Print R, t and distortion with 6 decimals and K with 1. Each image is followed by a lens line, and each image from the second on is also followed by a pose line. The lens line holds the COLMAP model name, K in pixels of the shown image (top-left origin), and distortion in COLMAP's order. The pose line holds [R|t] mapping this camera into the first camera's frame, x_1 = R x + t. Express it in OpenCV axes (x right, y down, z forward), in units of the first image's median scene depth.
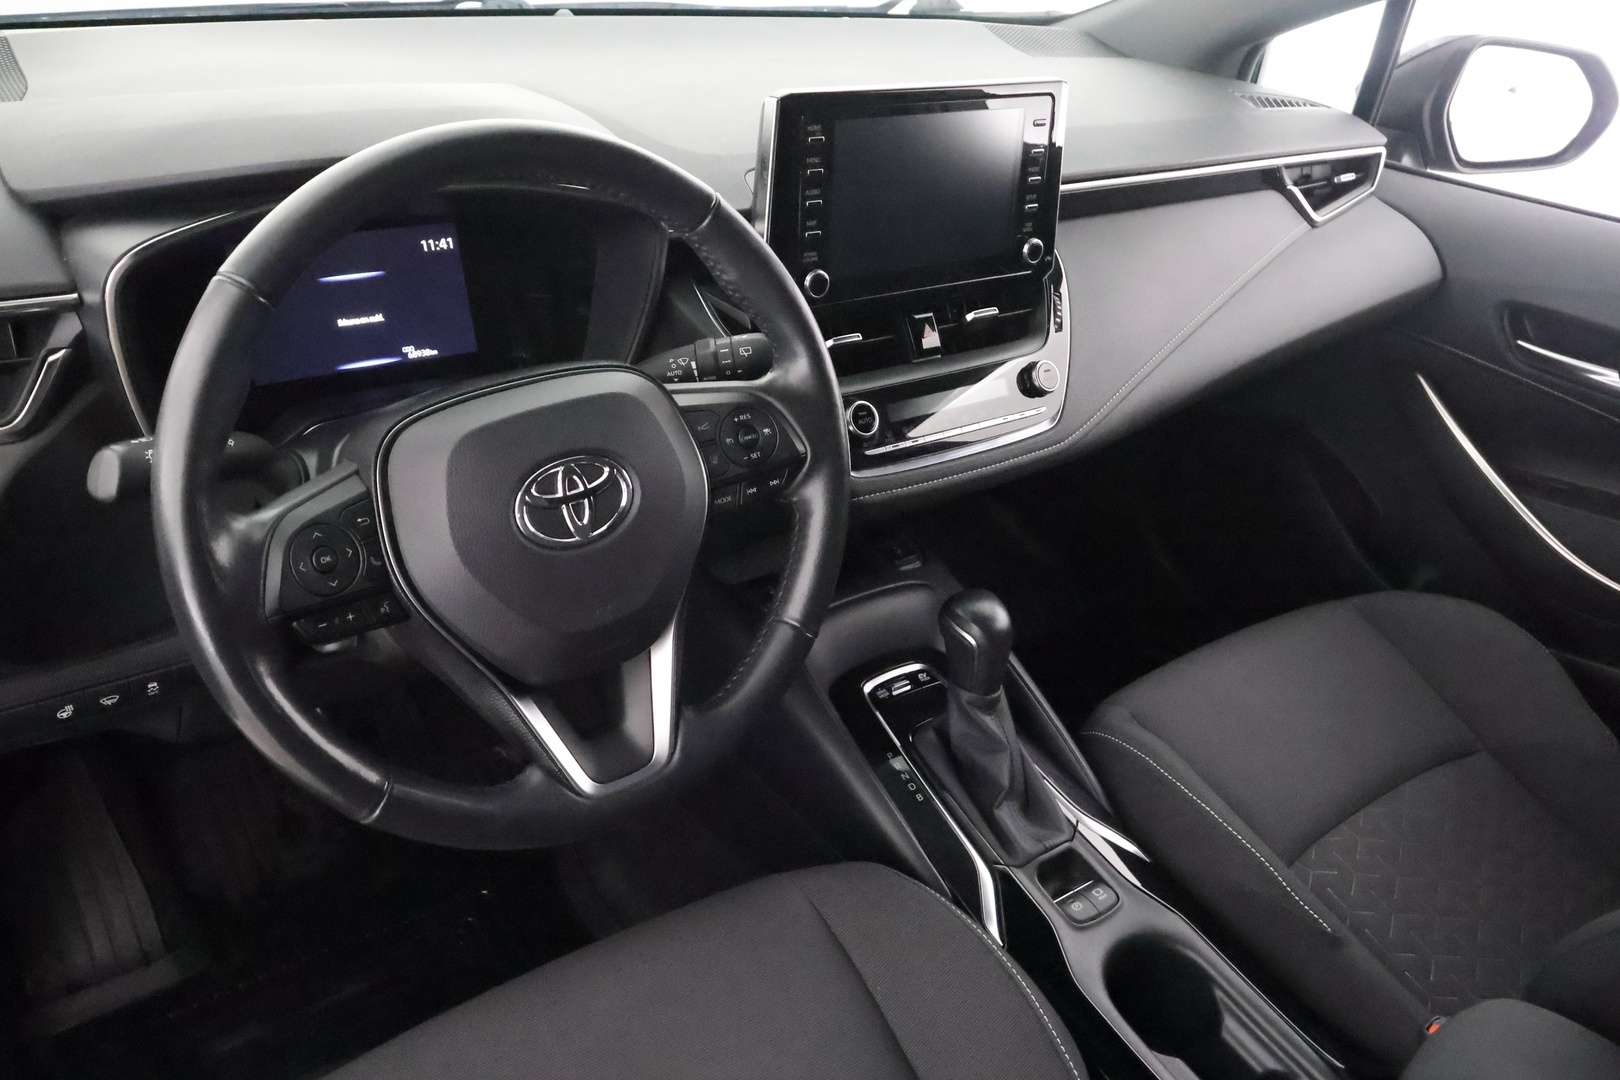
lens RADIAL K [[1260.6, 0, 810.0], [0, 1260.6, 540.0], [0, 0, 1]] dist [0.000886, -0.001242]
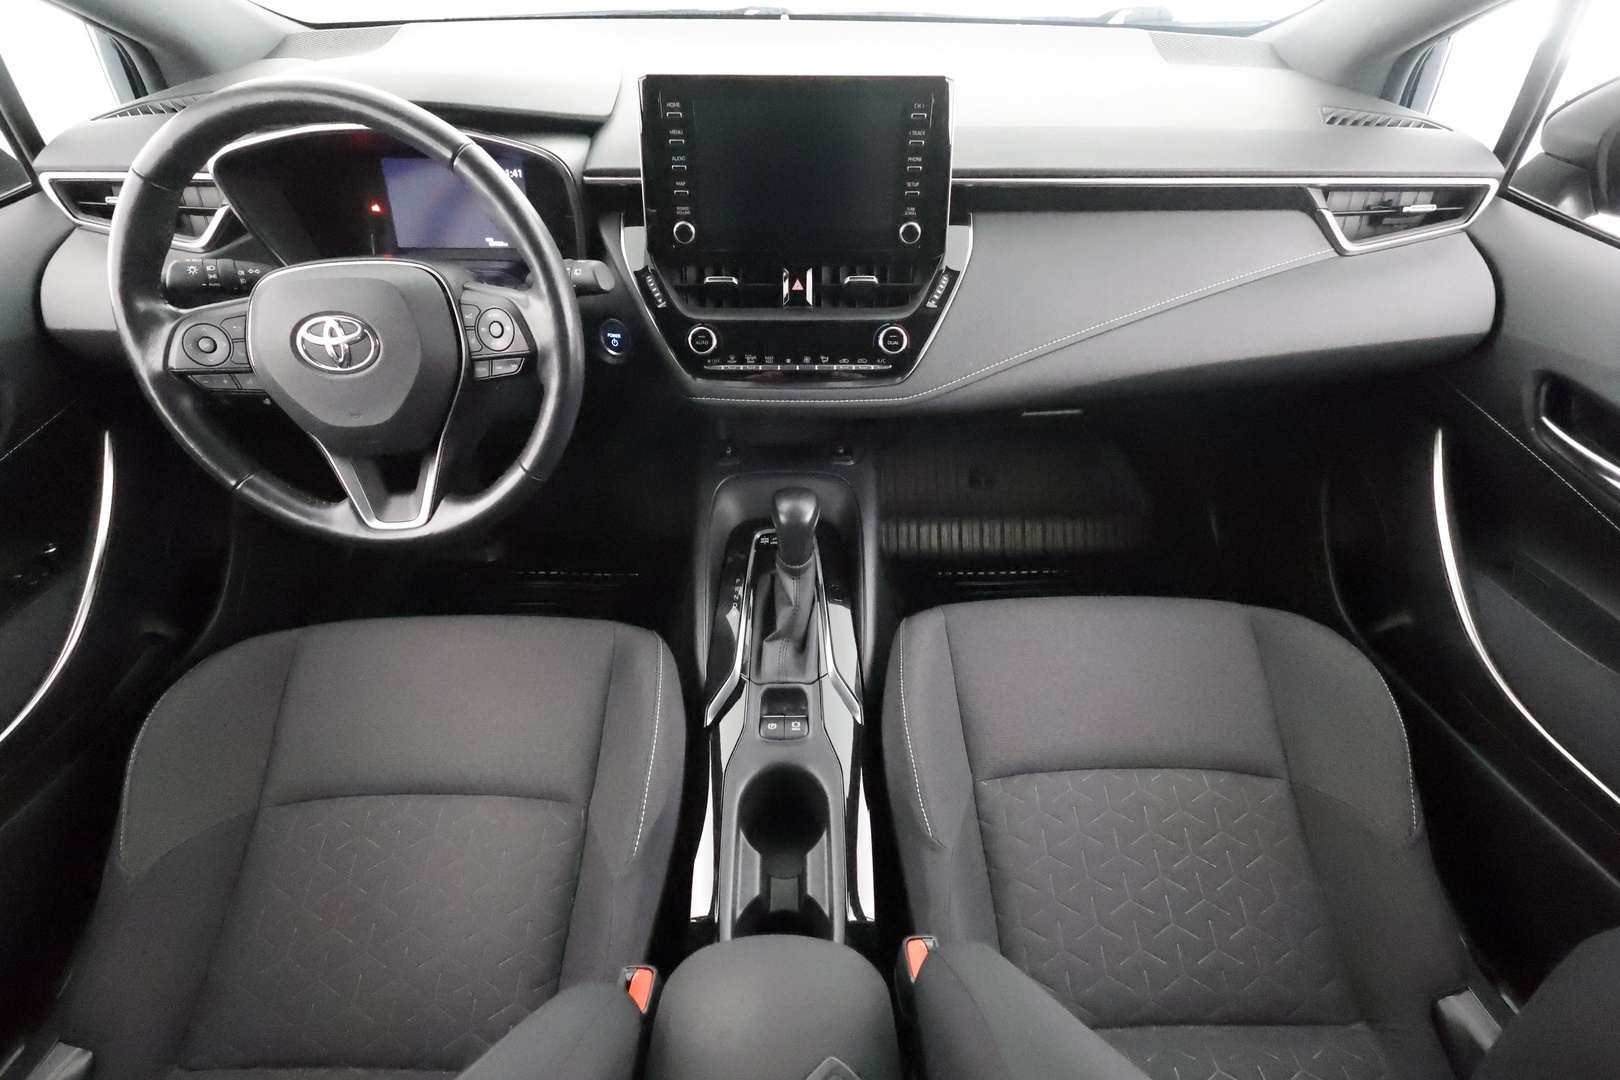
lens RADIAL K [[748.3, 0, 807.3], [0, 748.3, 535.9], [0, 0, 1]] dist [0.001370, -0.000479]
pose [[0.817048, 0.328654, -0.473728, 0.595813], [-0.232615, 0.939694, 0.250728, -0.129458], [0.527563, -0.094661, 0.844226, 0.364982]]
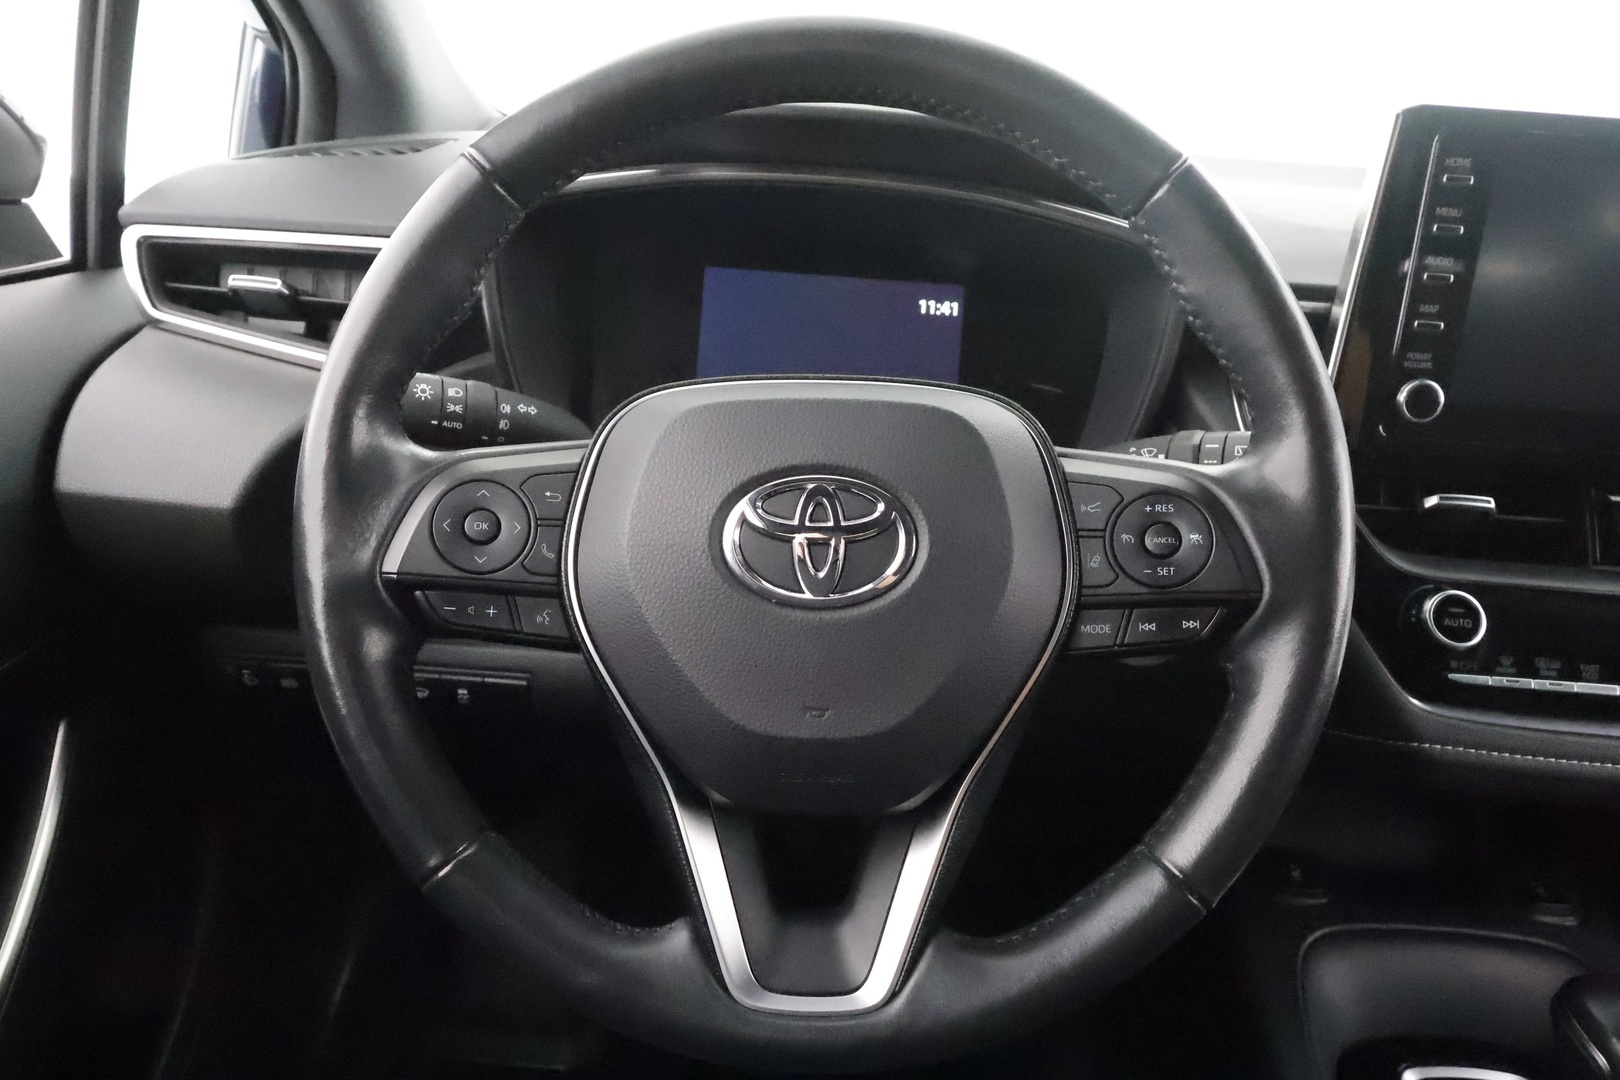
lens RADIAL K [[1146.9, 0, 819.8], [0, 1146.9, 532.0], [0, 0, 1]] dist [0.027294, -0.000791]
pose [[0.790119, 0.178794, -0.586297, 0.122278], [-0.305987, 0.943856, -0.124528, 0.029399], [0.531115, 0.277791, 0.800468, 0.378021]]
